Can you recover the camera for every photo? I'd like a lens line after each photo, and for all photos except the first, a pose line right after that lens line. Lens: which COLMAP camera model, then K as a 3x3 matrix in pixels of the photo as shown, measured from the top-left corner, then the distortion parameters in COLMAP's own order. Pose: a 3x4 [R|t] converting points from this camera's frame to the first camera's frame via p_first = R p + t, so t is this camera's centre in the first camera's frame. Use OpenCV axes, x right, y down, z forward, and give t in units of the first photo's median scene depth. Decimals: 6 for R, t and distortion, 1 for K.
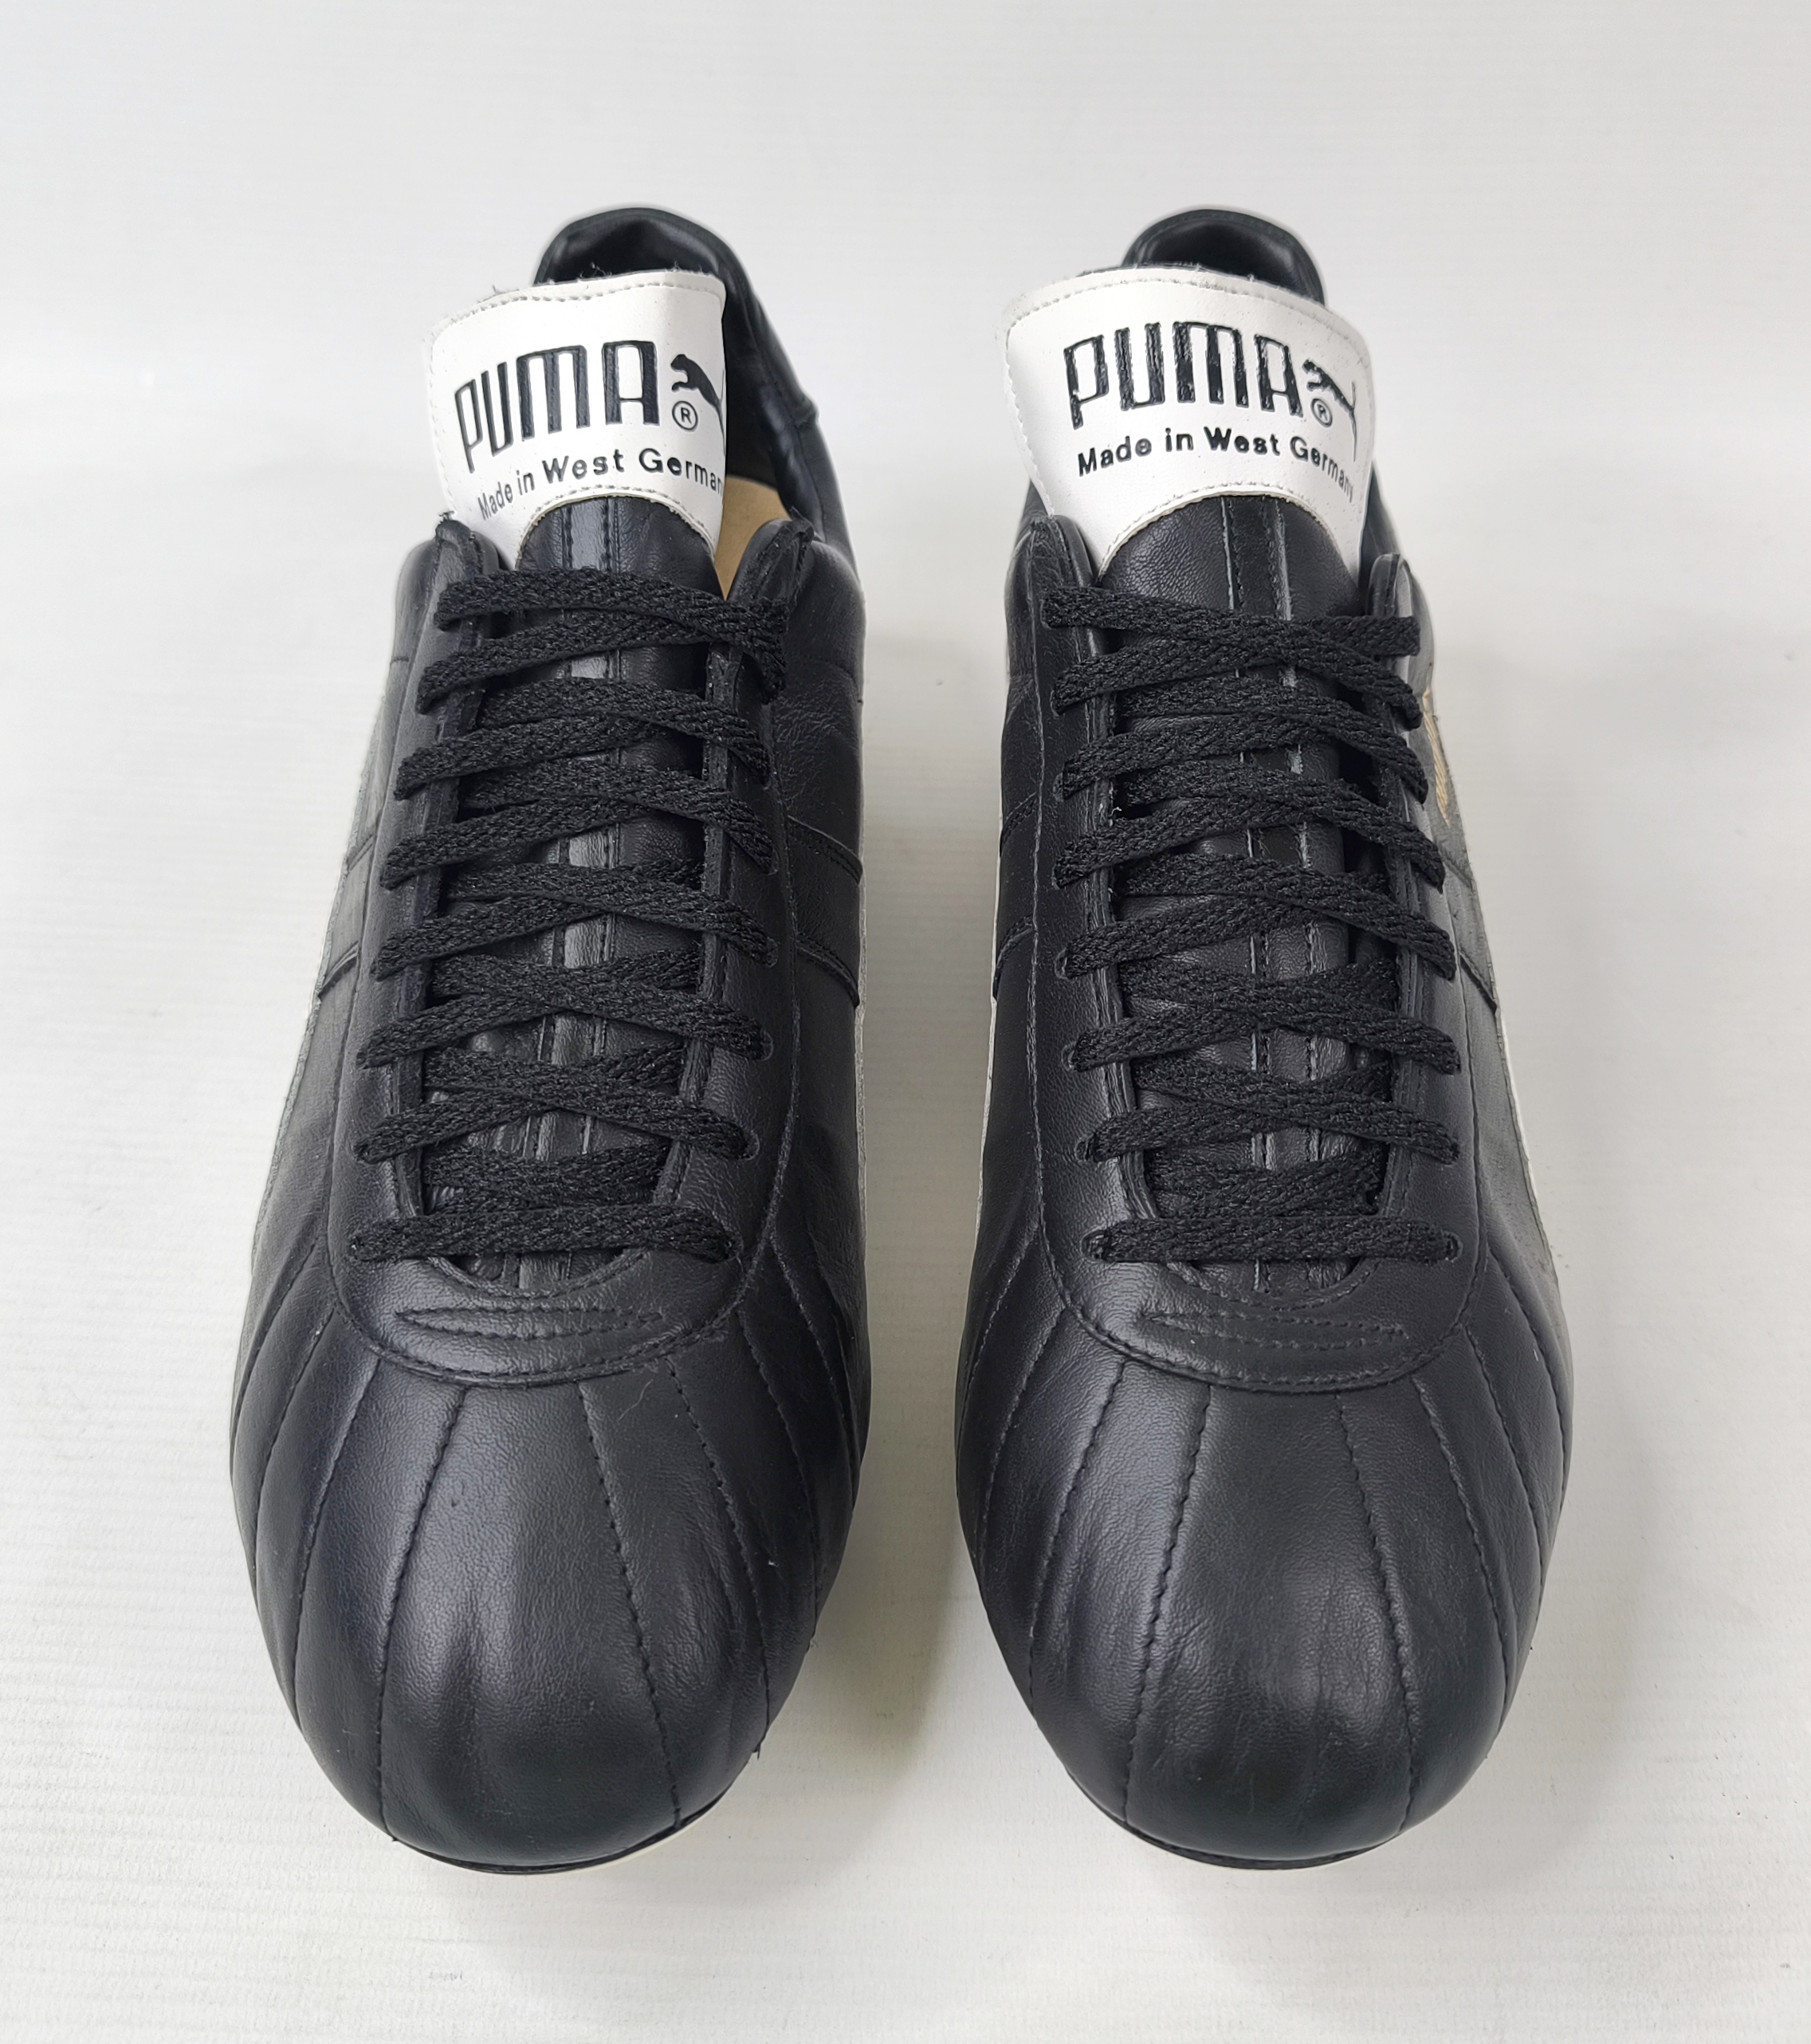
lens RADIAL K [[2570.8, 0, 902.1], [0, 2570.8, 1019.9], [0, 0, 1]] dist [0.048585, 0.000000]
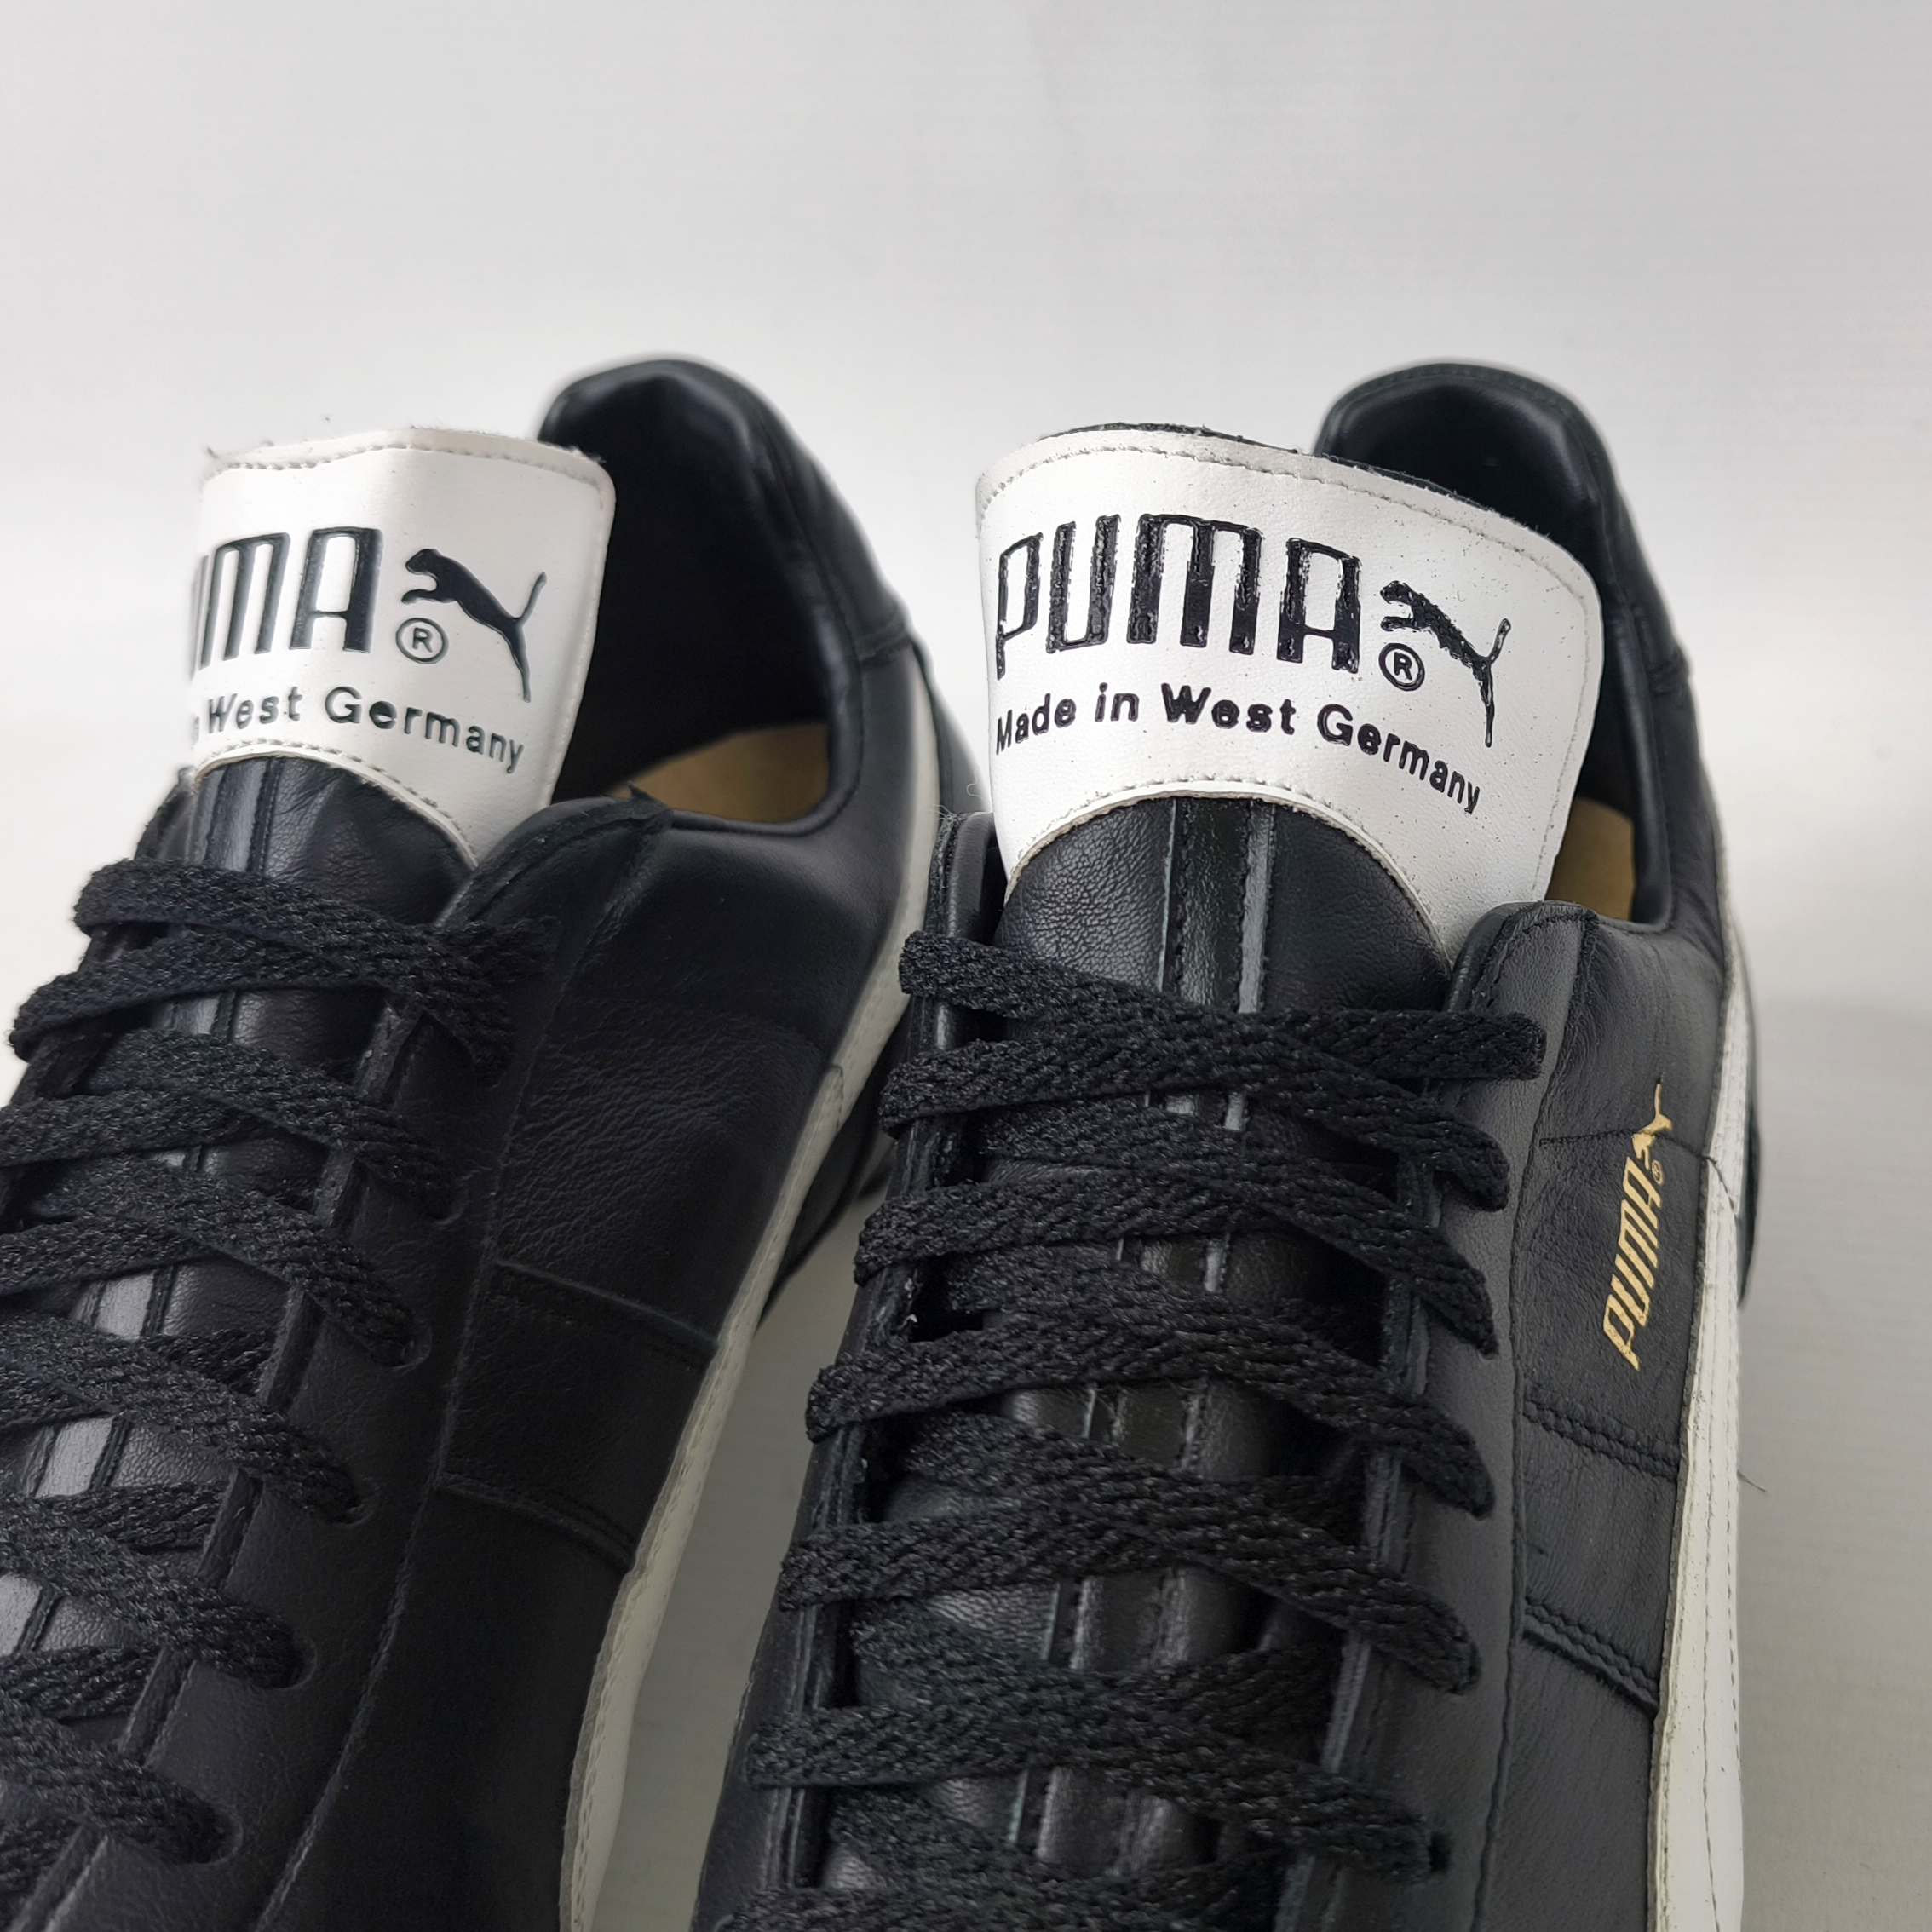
lens RADIAL K [[2829.9, 0, 969.7], [0, 2829.9, 964.3], [0, 0, 1]] dist [0.032814, 0.000000]
pose [[0.966146, 0.058229, -0.251337, 0.241131], [-0.087422, 0.990452, -0.106590, -0.089517], [0.242731, 0.124954, 0.962013, 0.356650]]
